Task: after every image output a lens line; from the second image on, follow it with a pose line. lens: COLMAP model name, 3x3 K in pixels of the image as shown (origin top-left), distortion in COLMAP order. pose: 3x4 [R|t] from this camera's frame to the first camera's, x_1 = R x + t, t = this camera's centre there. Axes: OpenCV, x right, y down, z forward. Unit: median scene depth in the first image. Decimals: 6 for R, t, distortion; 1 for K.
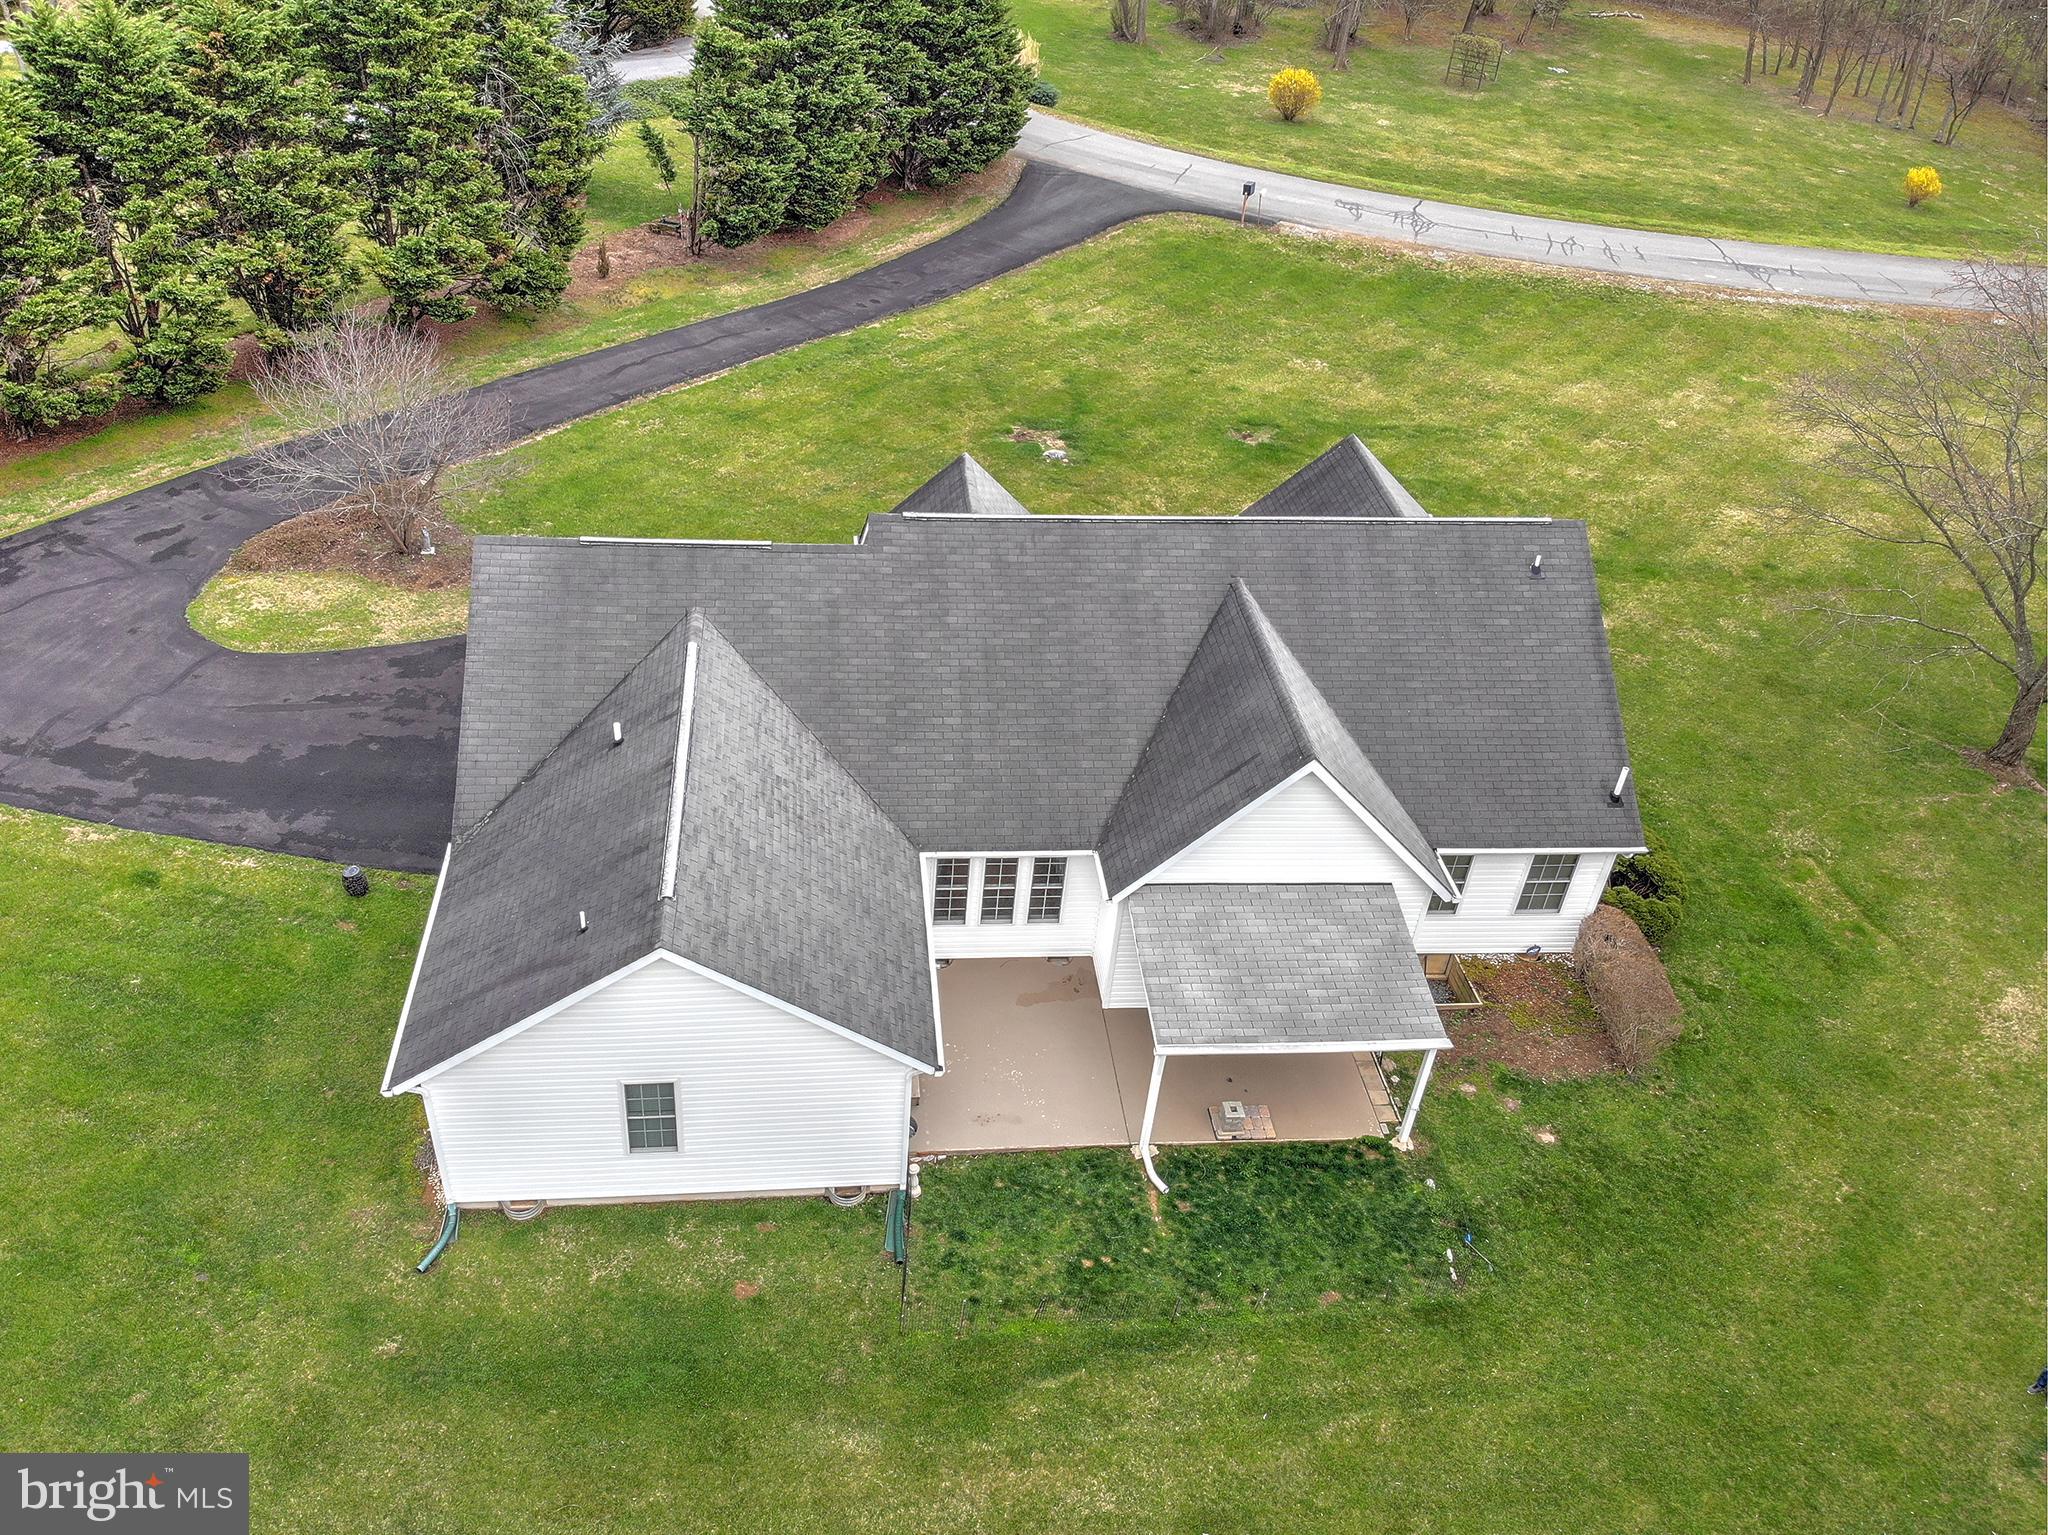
lens RADIAL K [[1562.6, 0, 996.5], [0, 1562.6, 716.6], [0, 0, 1]] dist [0.233710, -0.569538]
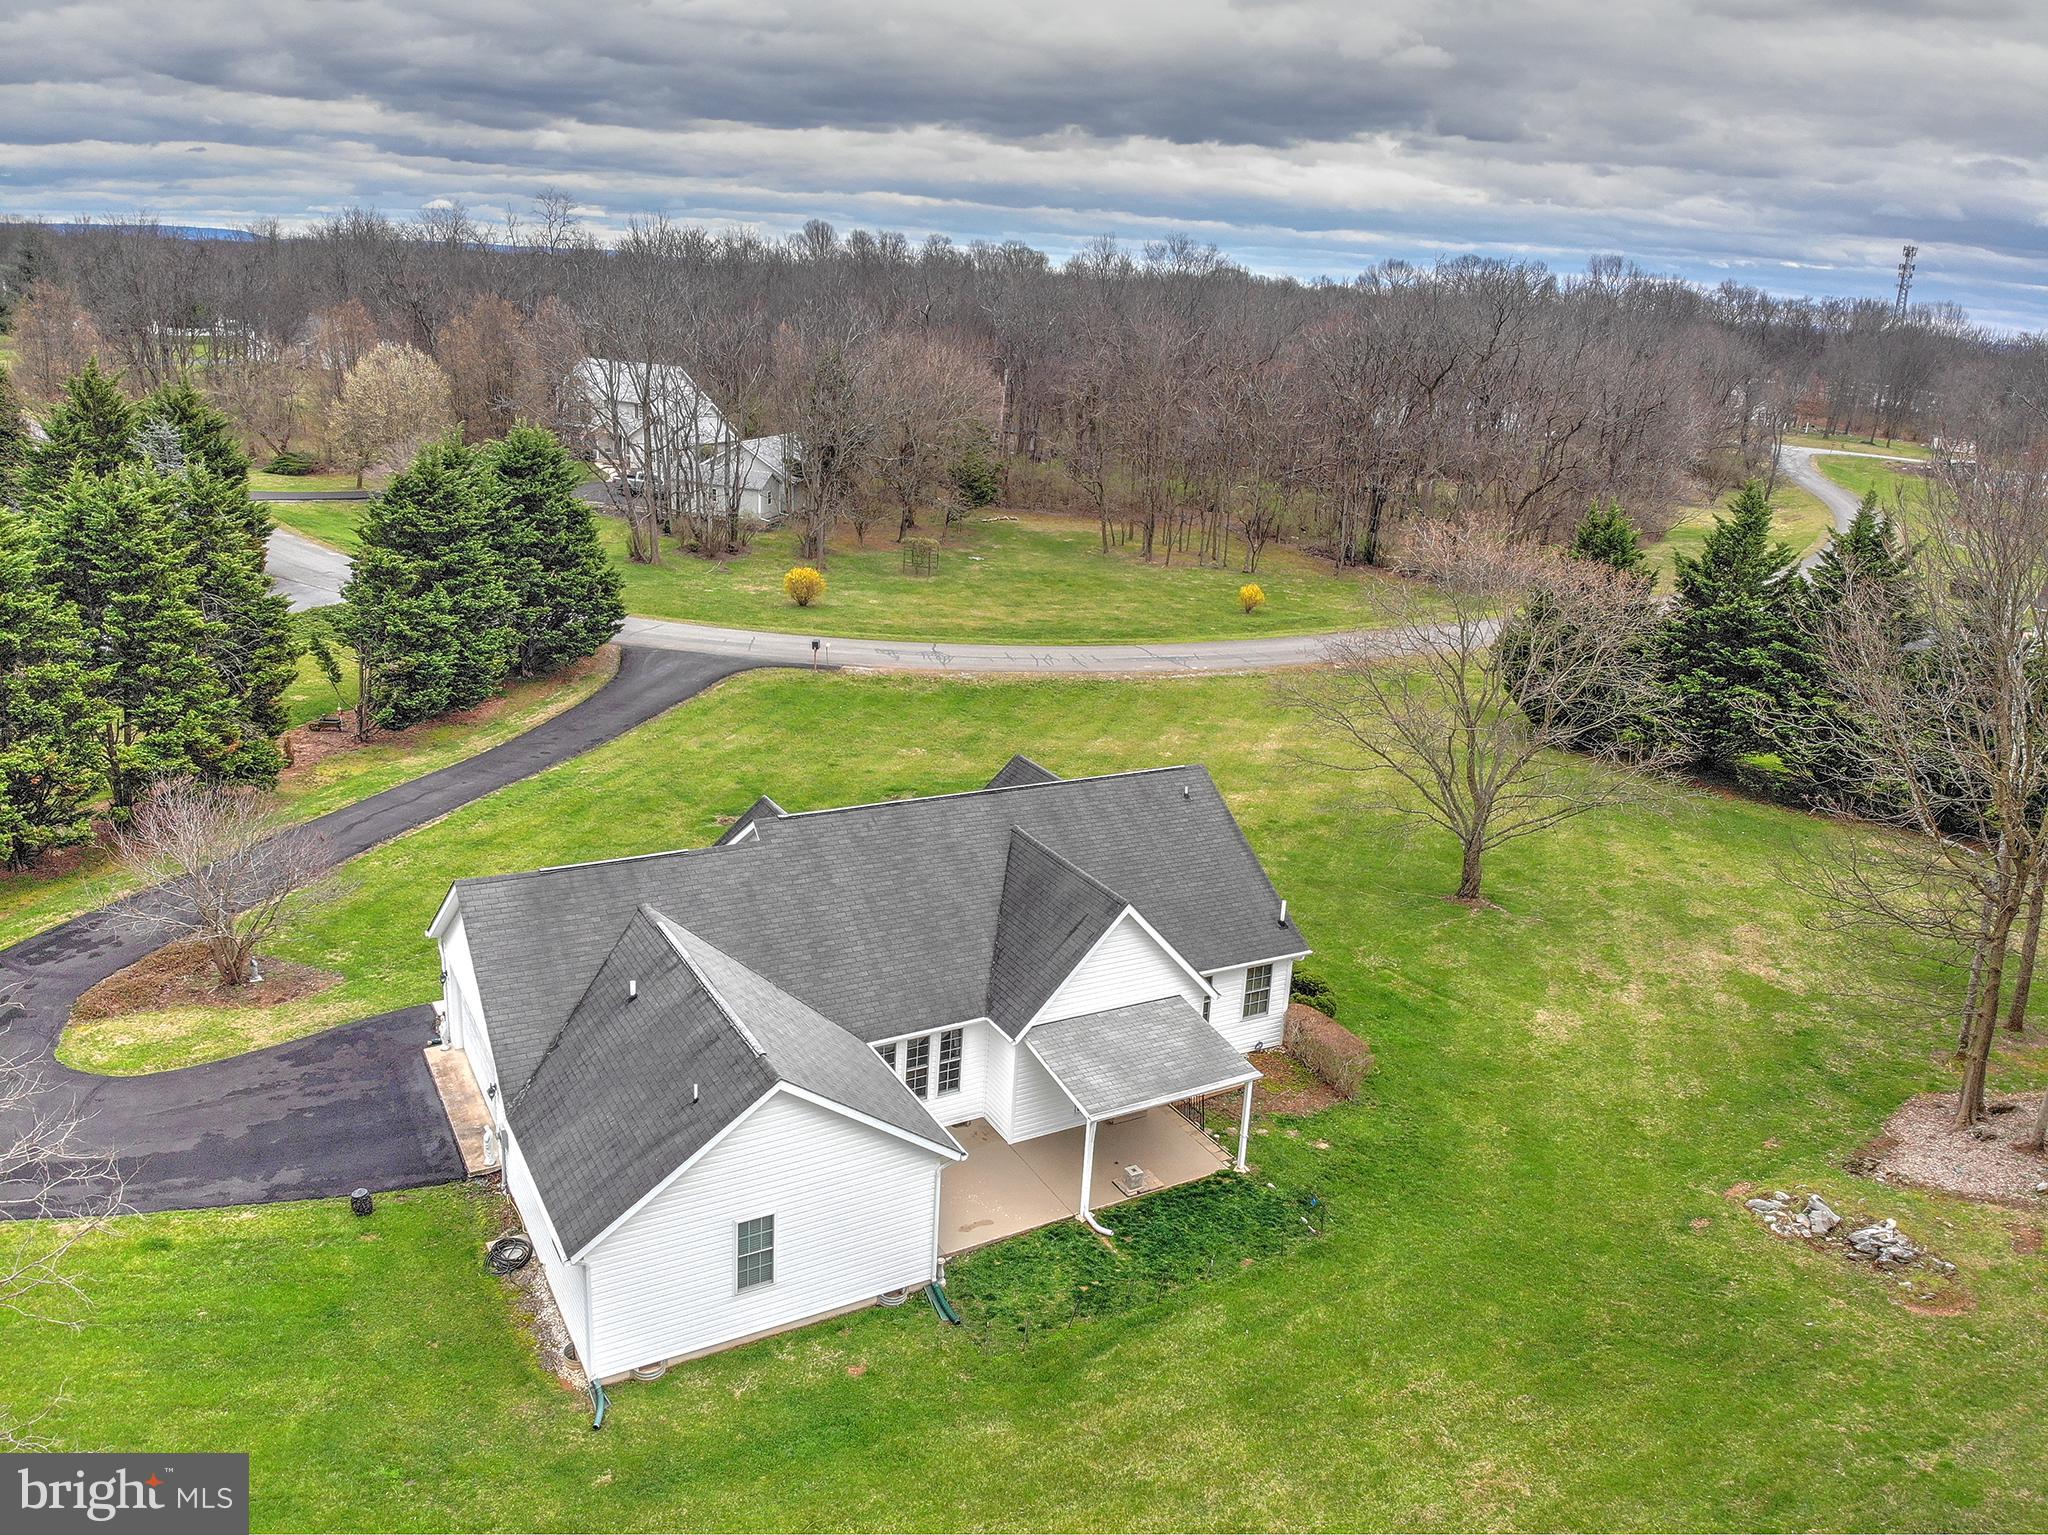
lens RADIAL K [[1562.6, 0, 996.5], [0, 1562.6, 716.6], [0, 0, 1]] dist [0.233710, -0.569538]
pose [[0.909489, -0.114620, 0.399615, -0.279215], [0.239241, 0.930424, -0.277622, 0.140853], [-0.339991, 0.348099, 0.873632, -0.182085]]
